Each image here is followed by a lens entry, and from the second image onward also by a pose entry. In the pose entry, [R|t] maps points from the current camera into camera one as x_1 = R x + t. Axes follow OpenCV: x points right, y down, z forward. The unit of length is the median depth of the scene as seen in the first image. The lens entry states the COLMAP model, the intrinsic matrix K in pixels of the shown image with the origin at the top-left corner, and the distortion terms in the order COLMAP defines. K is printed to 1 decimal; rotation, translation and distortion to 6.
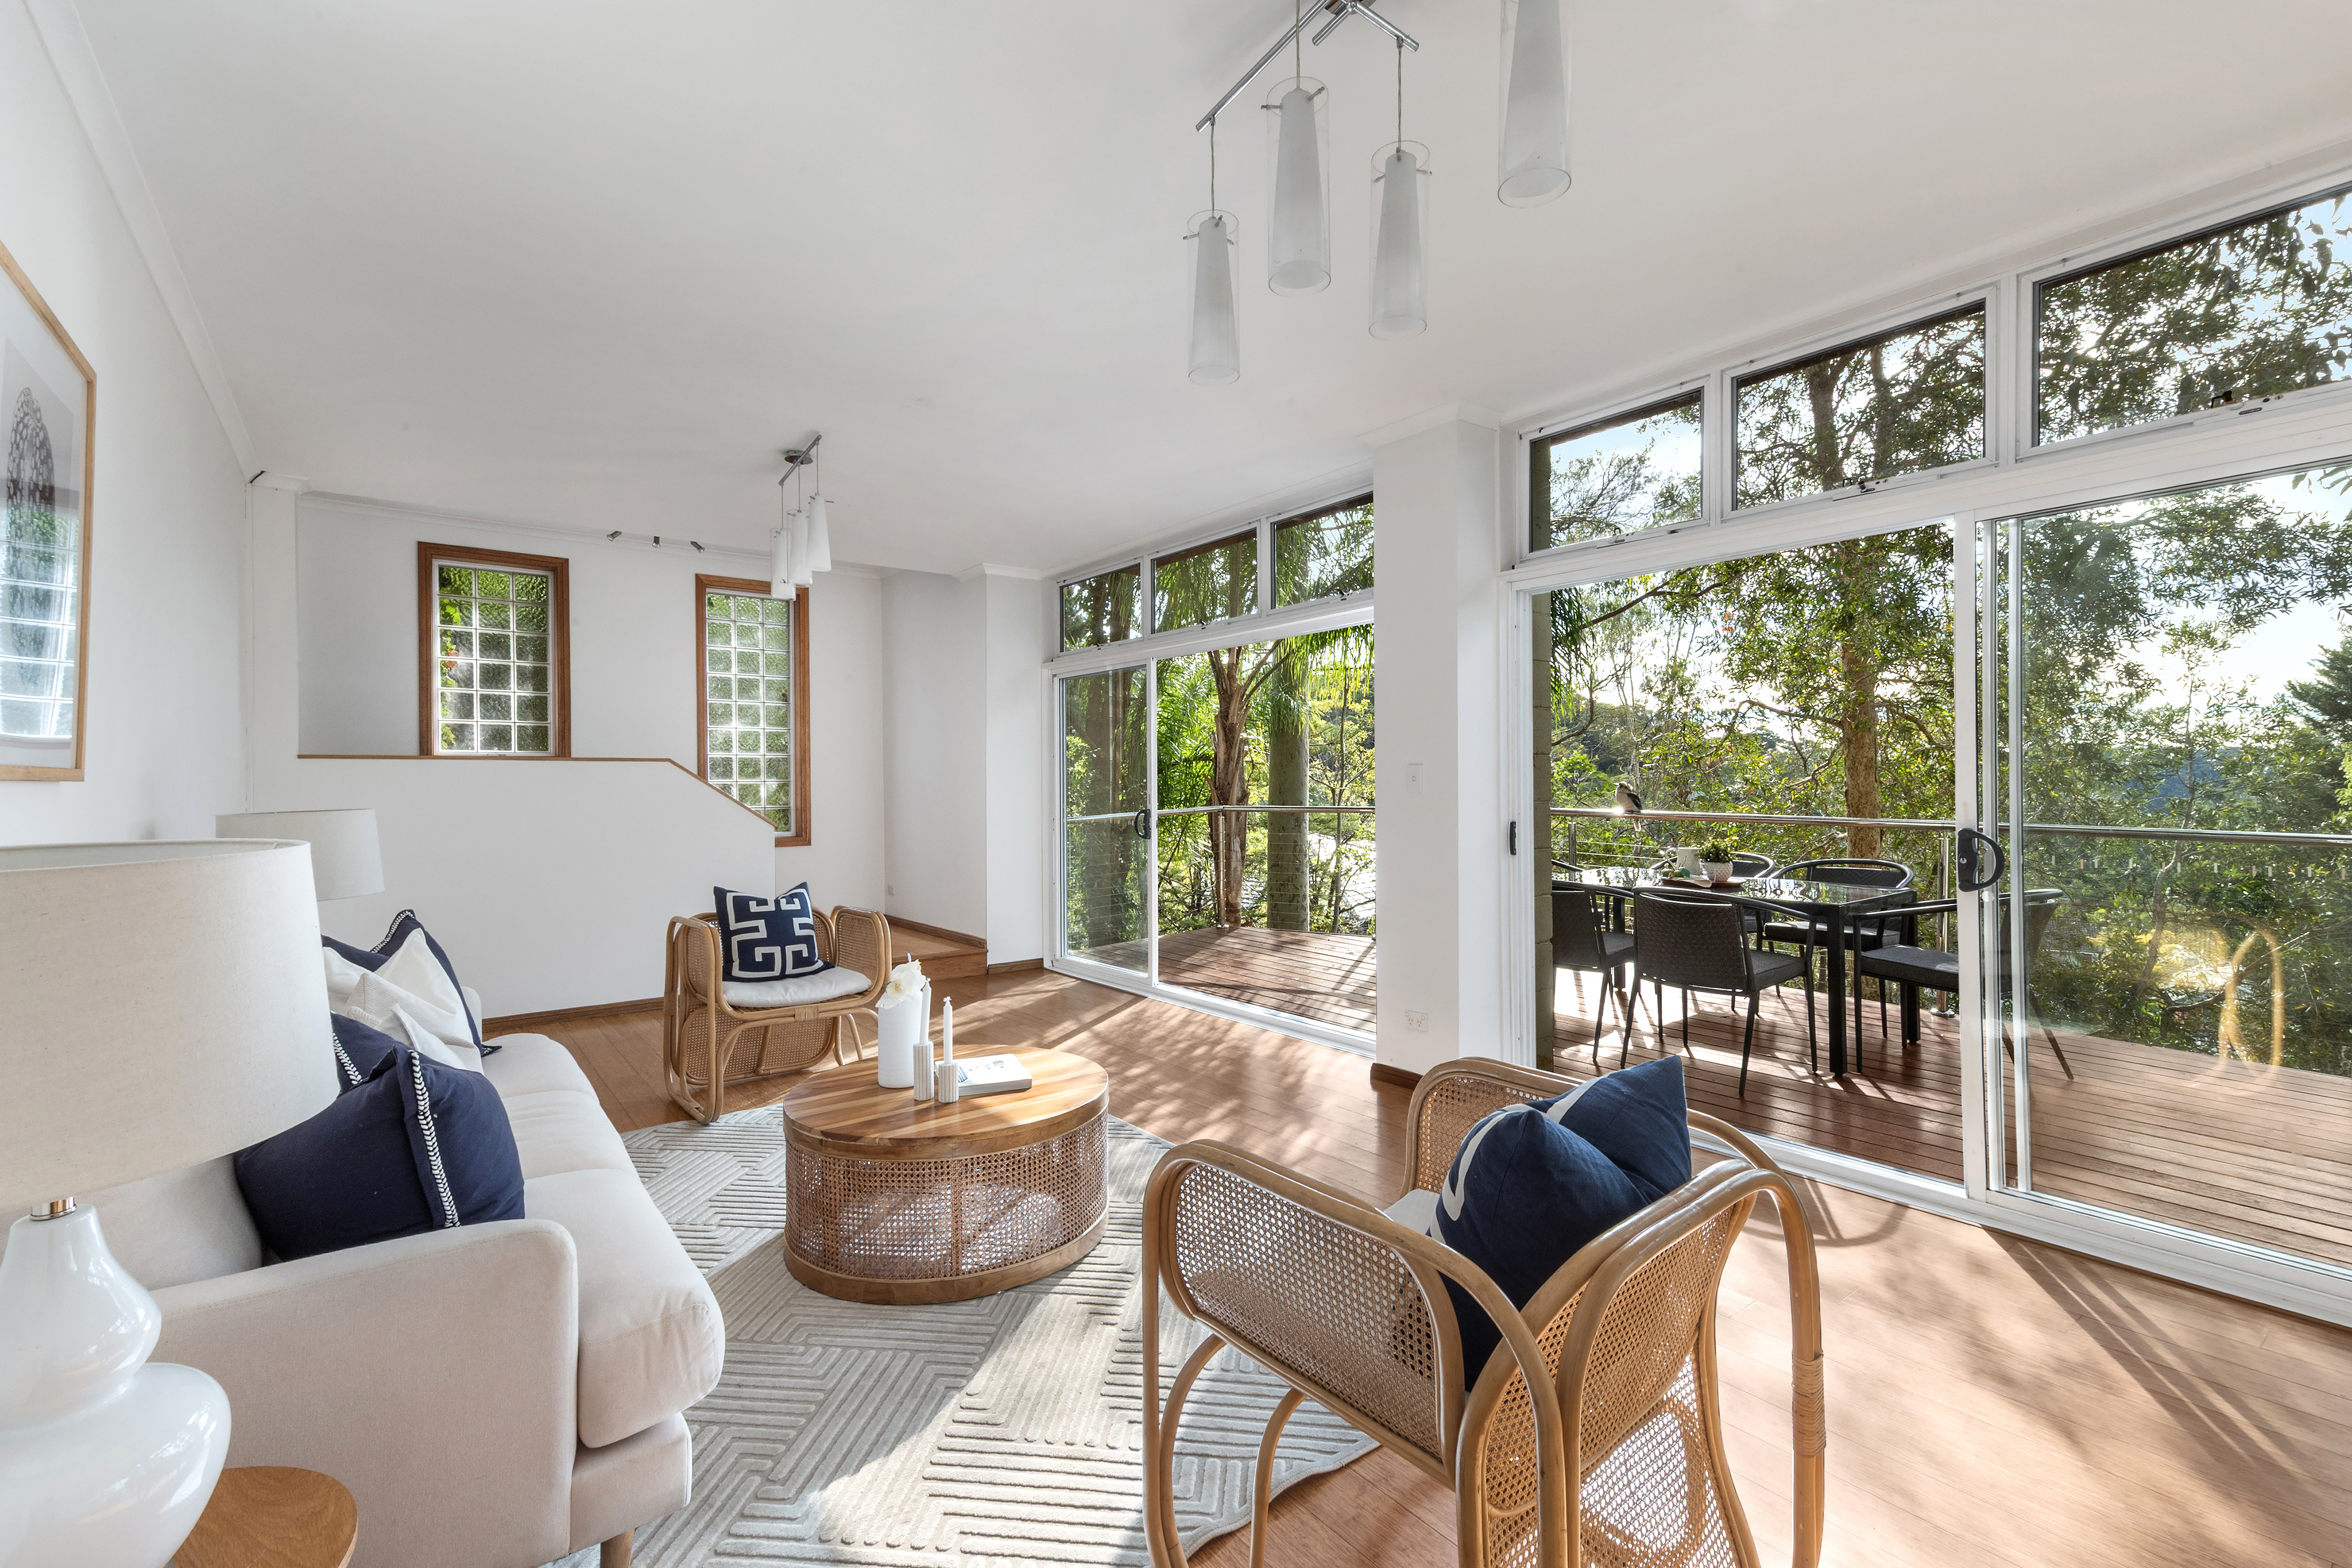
lens RADIAL K [[960.9, 0, 1181.6], [0, 960.9, 780.3], [0, 0, 1]] dist [-0.000602, -0.000031]
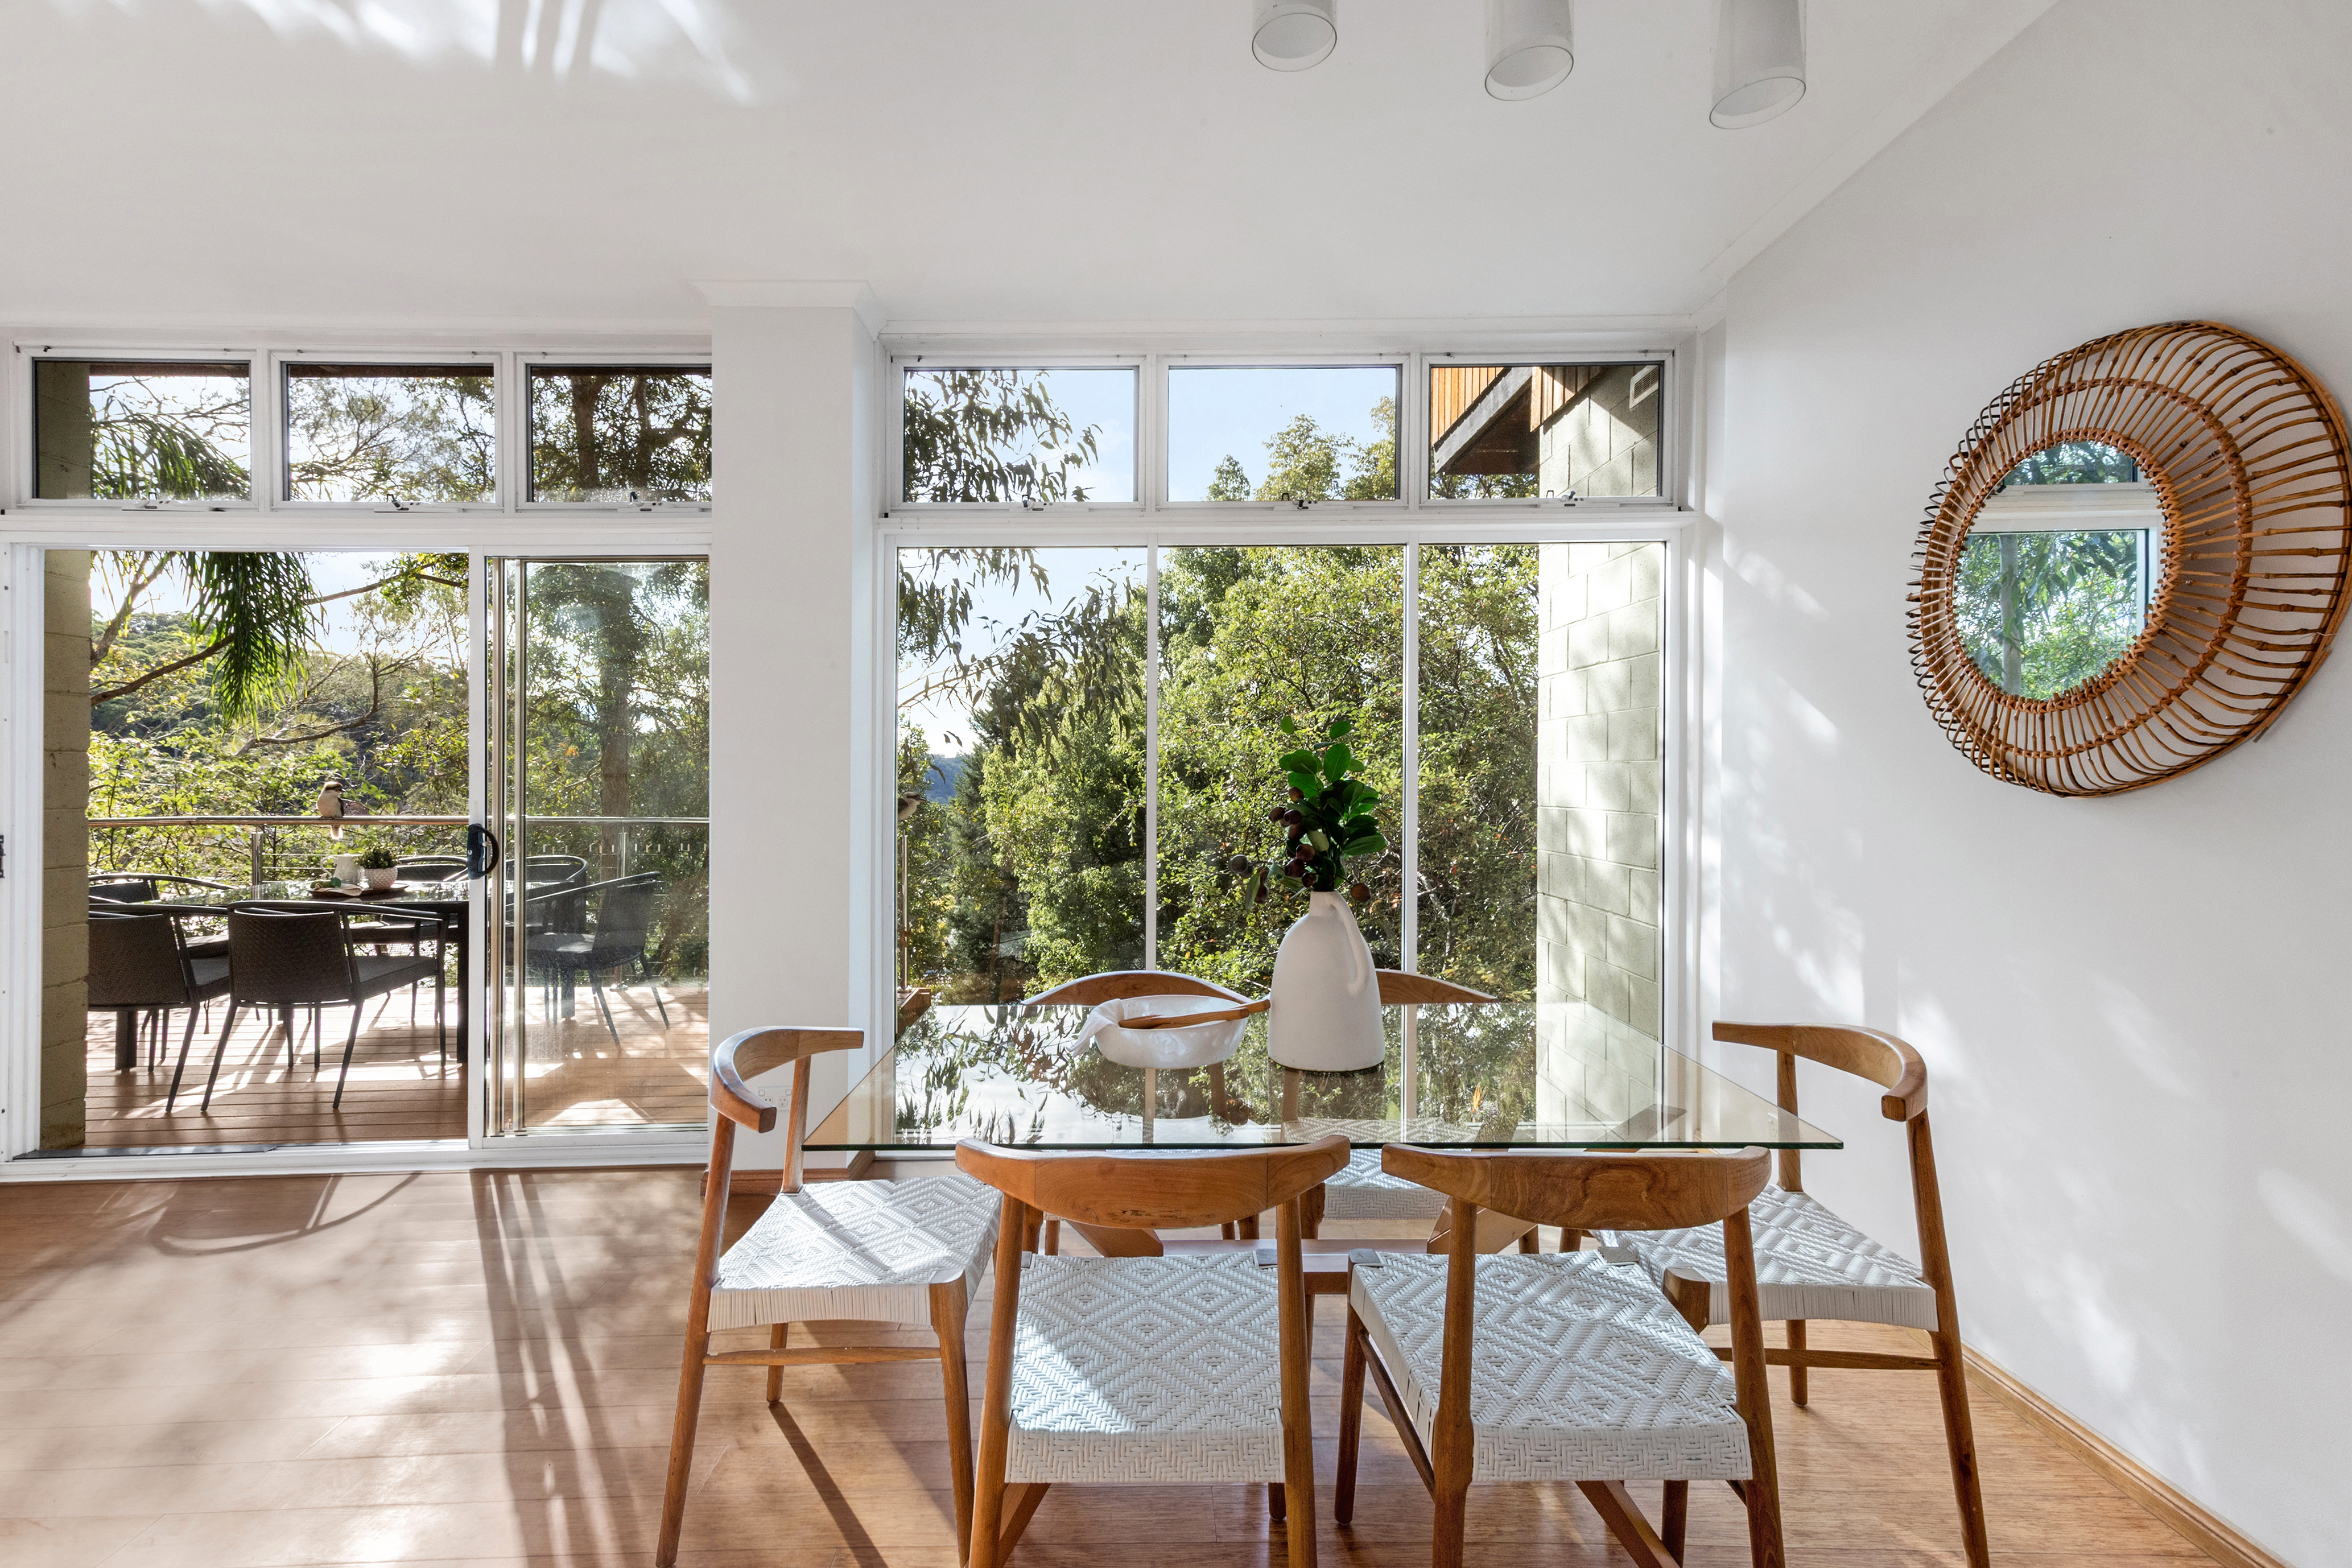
lens RADIAL K [[1041.3, 0, 1175.6], [0, 1041.3, 768.8], [0, 0, 1]] dist [0.023540, 0.000486]
pose [[0.596653, 0.002016, 0.802497, 0.215993], [0.006439, 0.999953, -0.007299, -0.000210], [-0.802474, 0.009522, 0.596611, -0.287646]]
